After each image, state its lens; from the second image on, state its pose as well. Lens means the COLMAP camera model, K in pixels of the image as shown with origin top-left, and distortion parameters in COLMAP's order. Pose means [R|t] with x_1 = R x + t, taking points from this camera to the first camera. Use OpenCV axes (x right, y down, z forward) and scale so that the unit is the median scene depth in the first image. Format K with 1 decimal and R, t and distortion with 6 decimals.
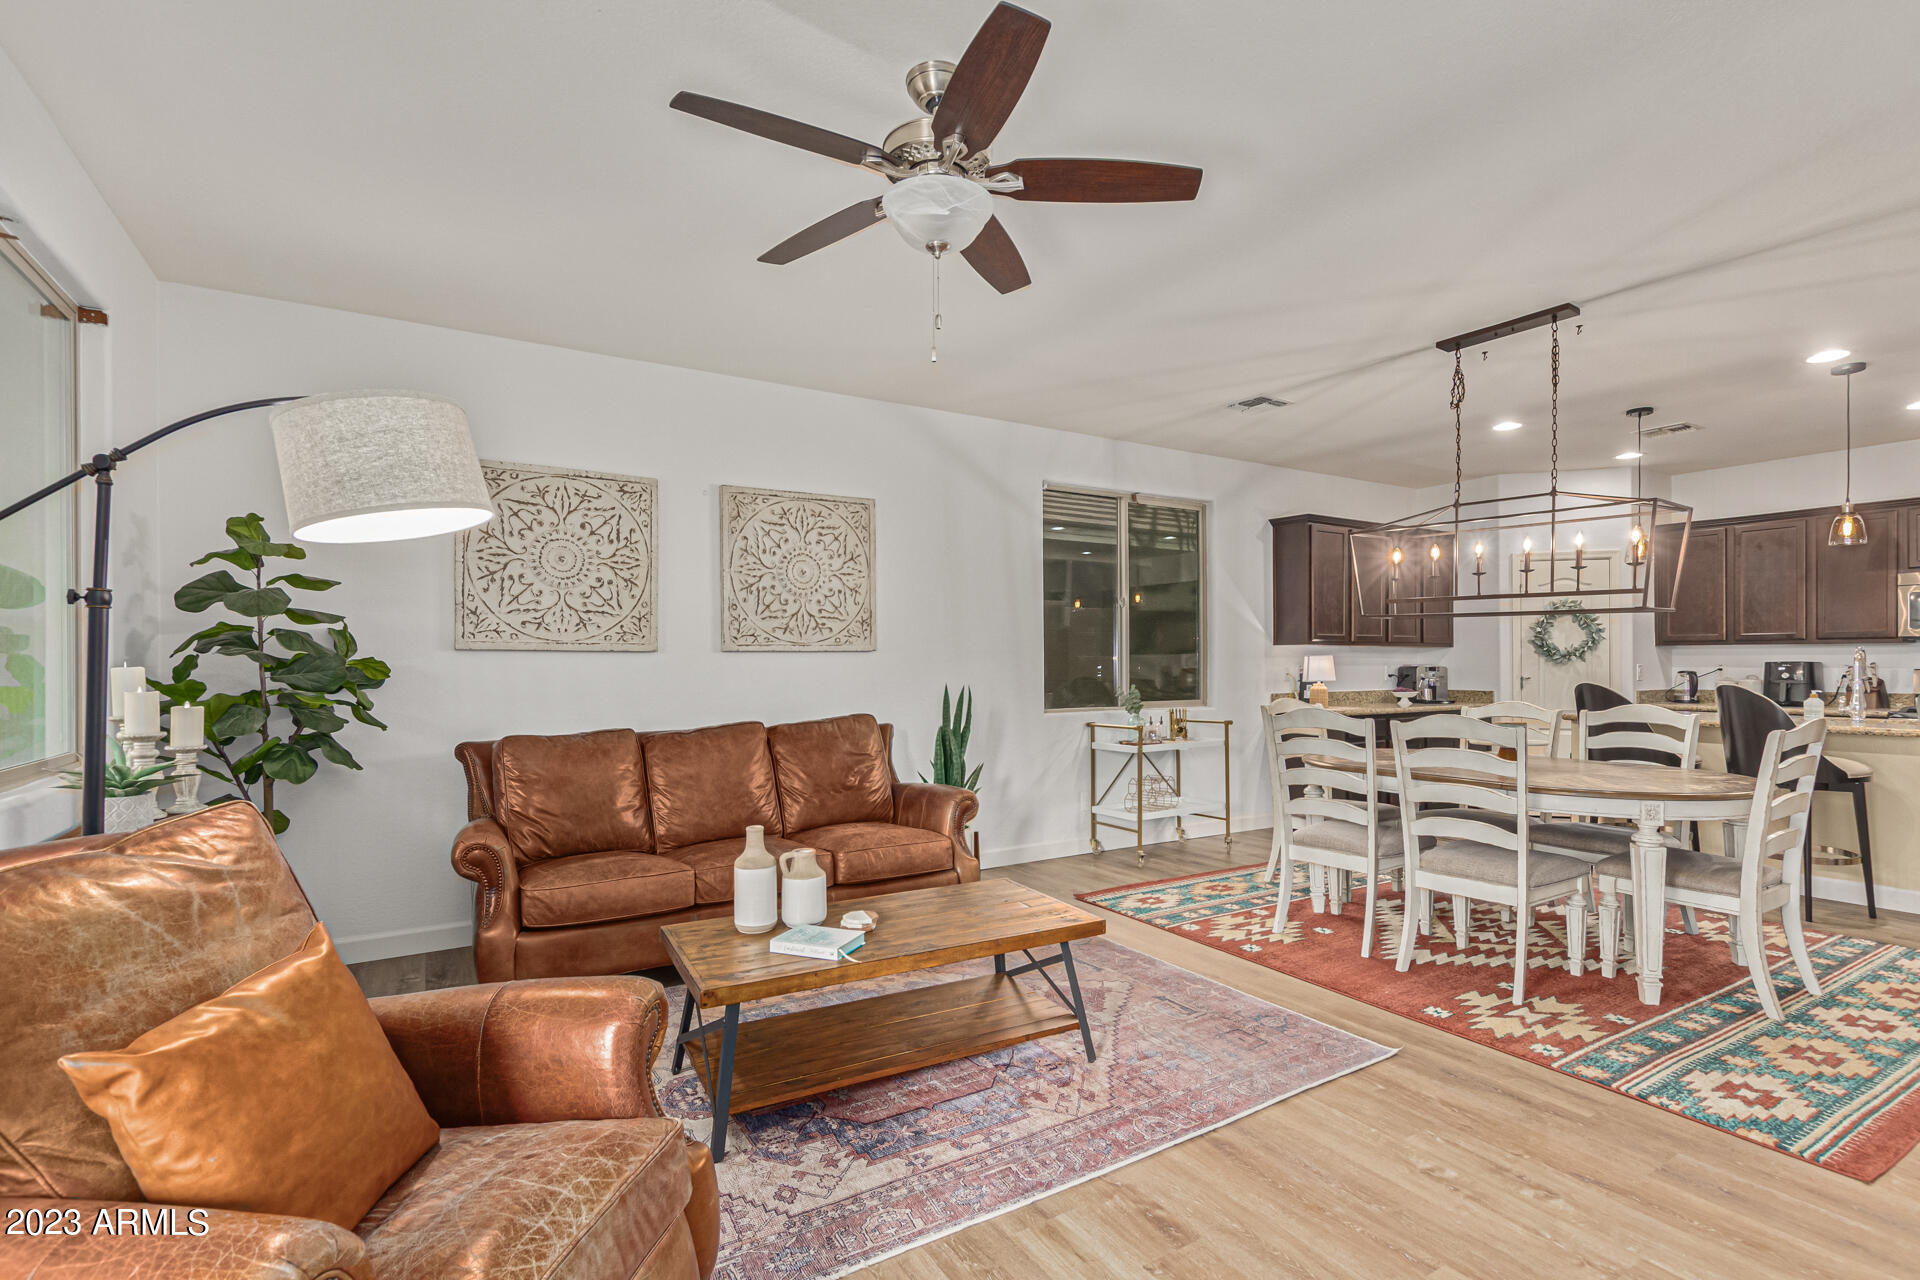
lens RADIAL K [[912.2, 0, 969.0], [0, 912.2, 657.7], [0, 0, 1]] dist [-0.002076, -0.000756]
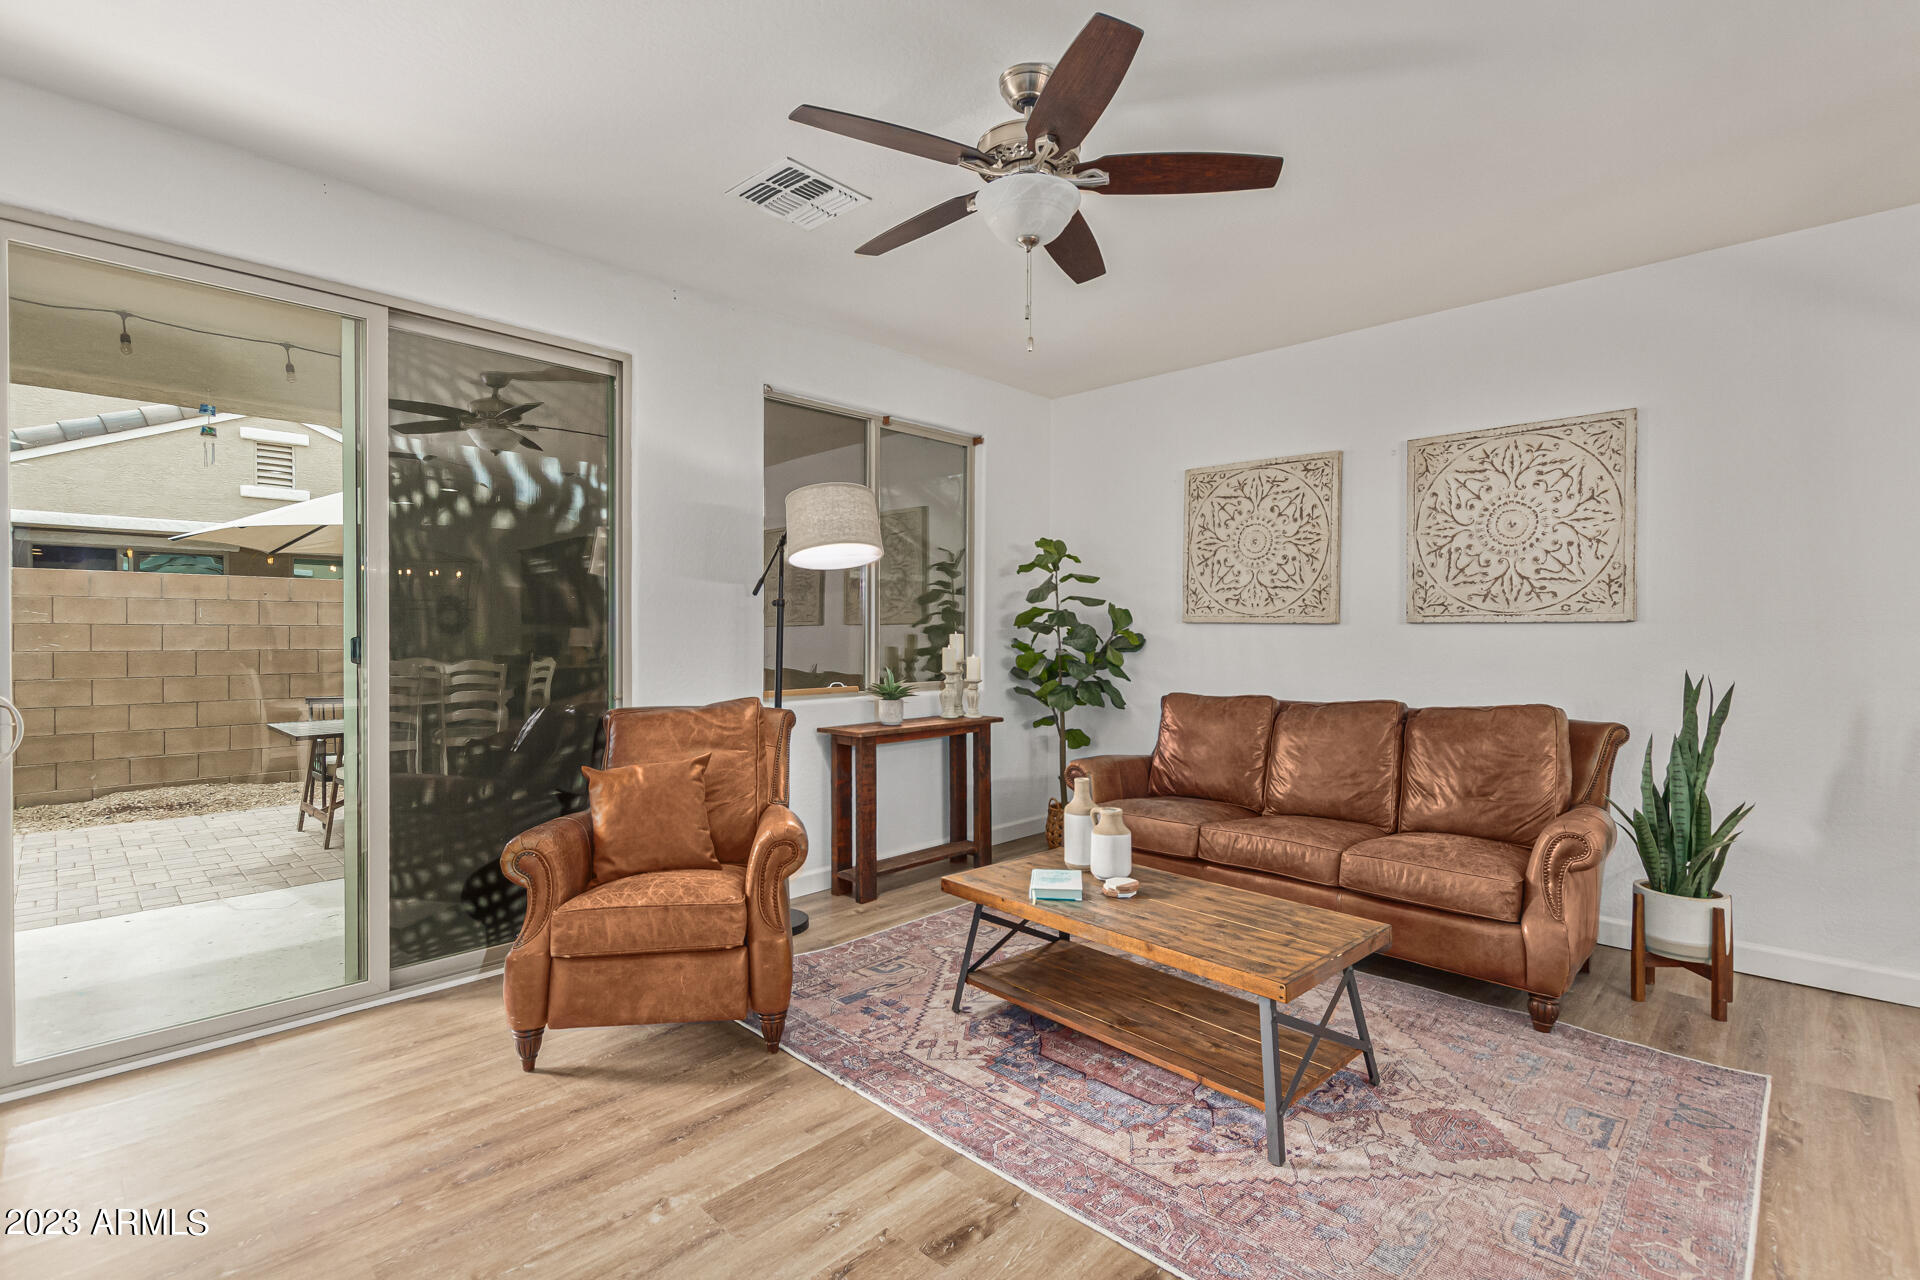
lens RADIAL K [[912.2, 0, 978.7], [0, 912.2, 633.3], [0, 0, 1]] dist [-0.002076, -0.000756]
pose [[0.231138, 0.008090, -0.972887, 0.554637], [-0.001239, 0.999967, 0.008021, -0.003734], [0.972920, -0.000648, 0.231140, 0.397963]]
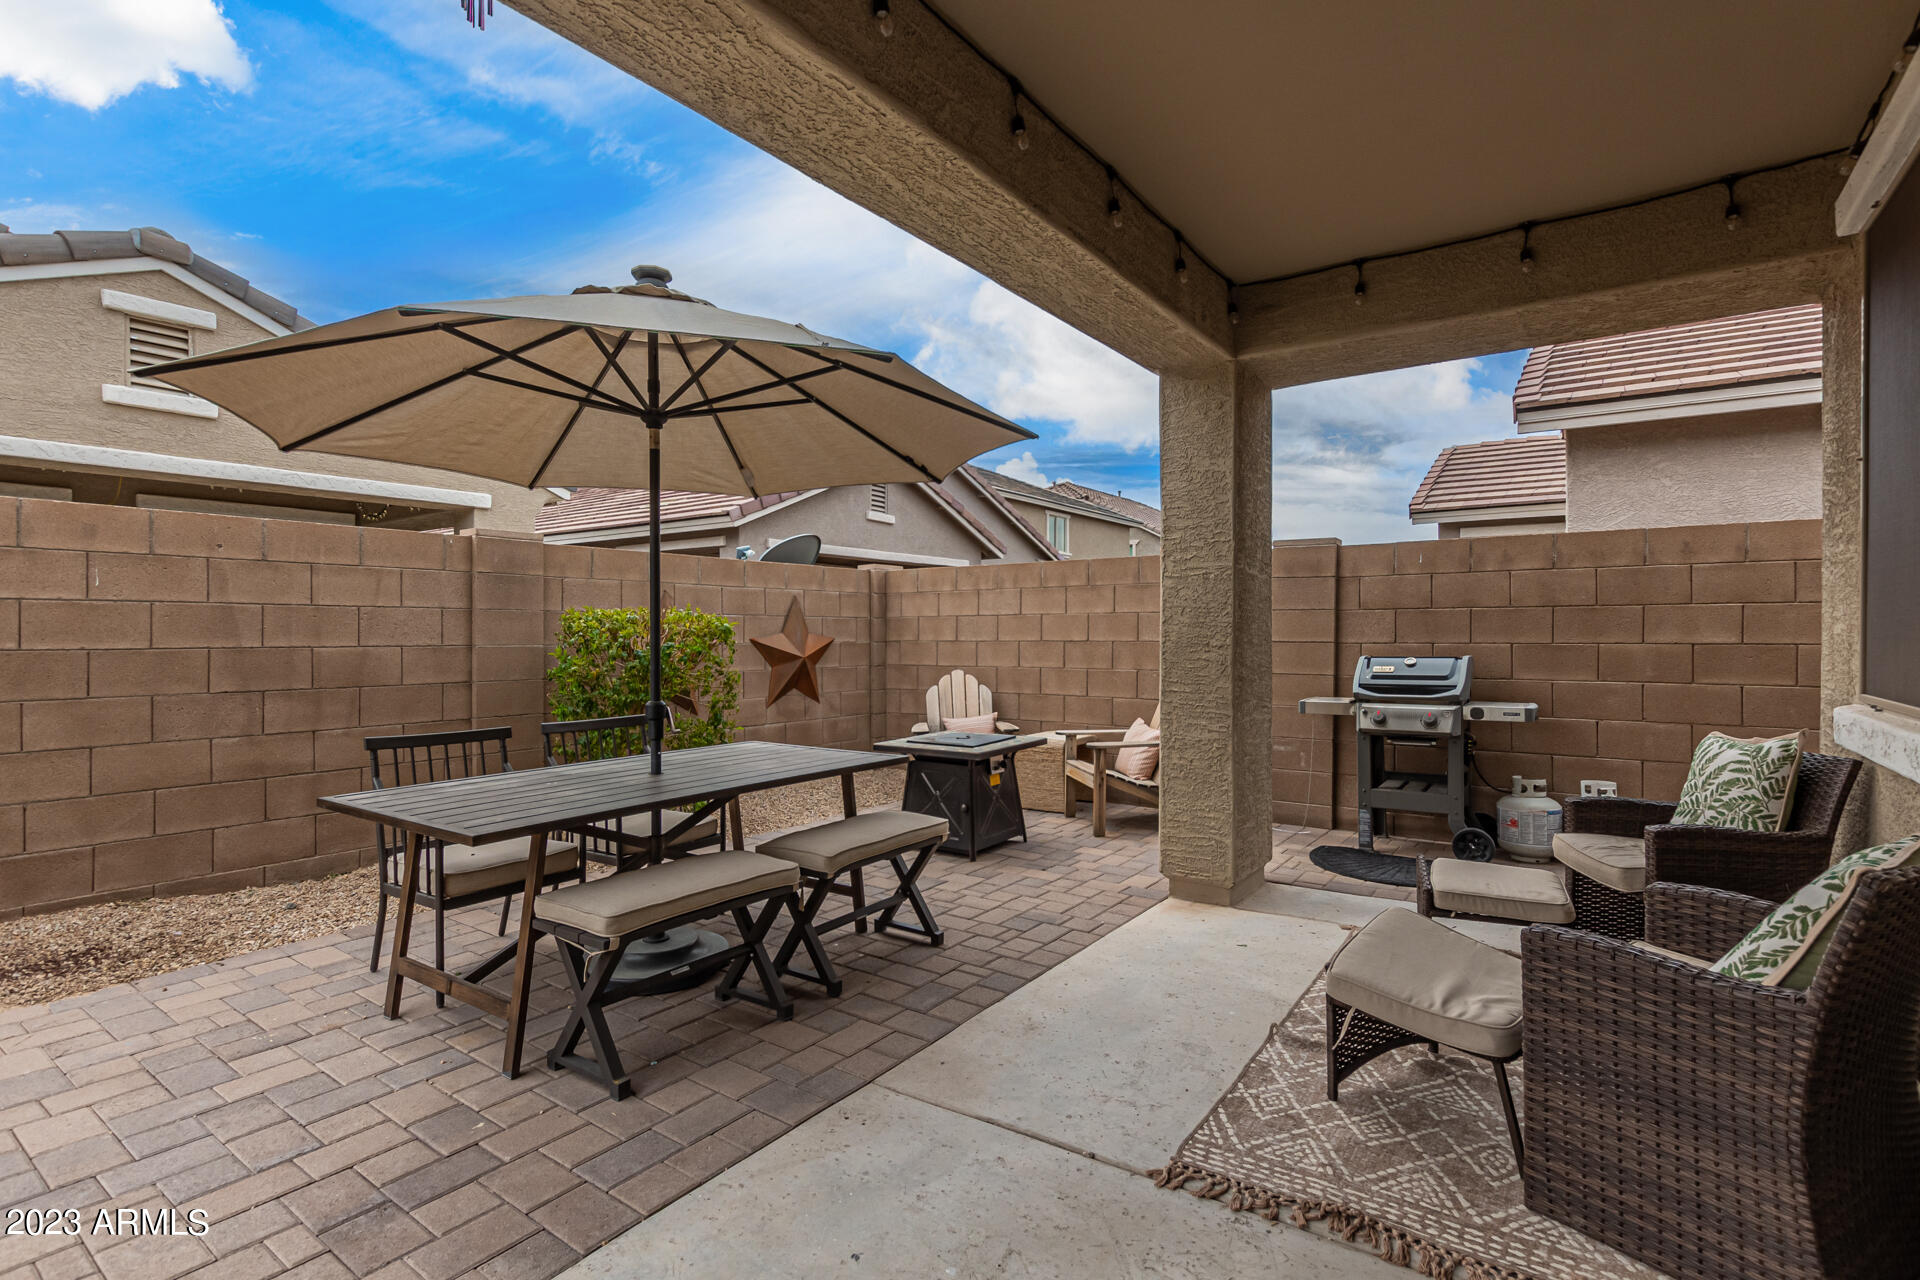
lens RADIAL K [[912.2, 0, 950.9], [0, 912.2, 631.8], [0, 0, 1]] dist [-0.002076, -0.000756]
pose [[0.379254, -0.003464, -0.925286, 0.369832], [0.004687, 0.999987, -0.001823, 0.004263], [0.925281, -0.003646, 0.379266, 0.270446]]
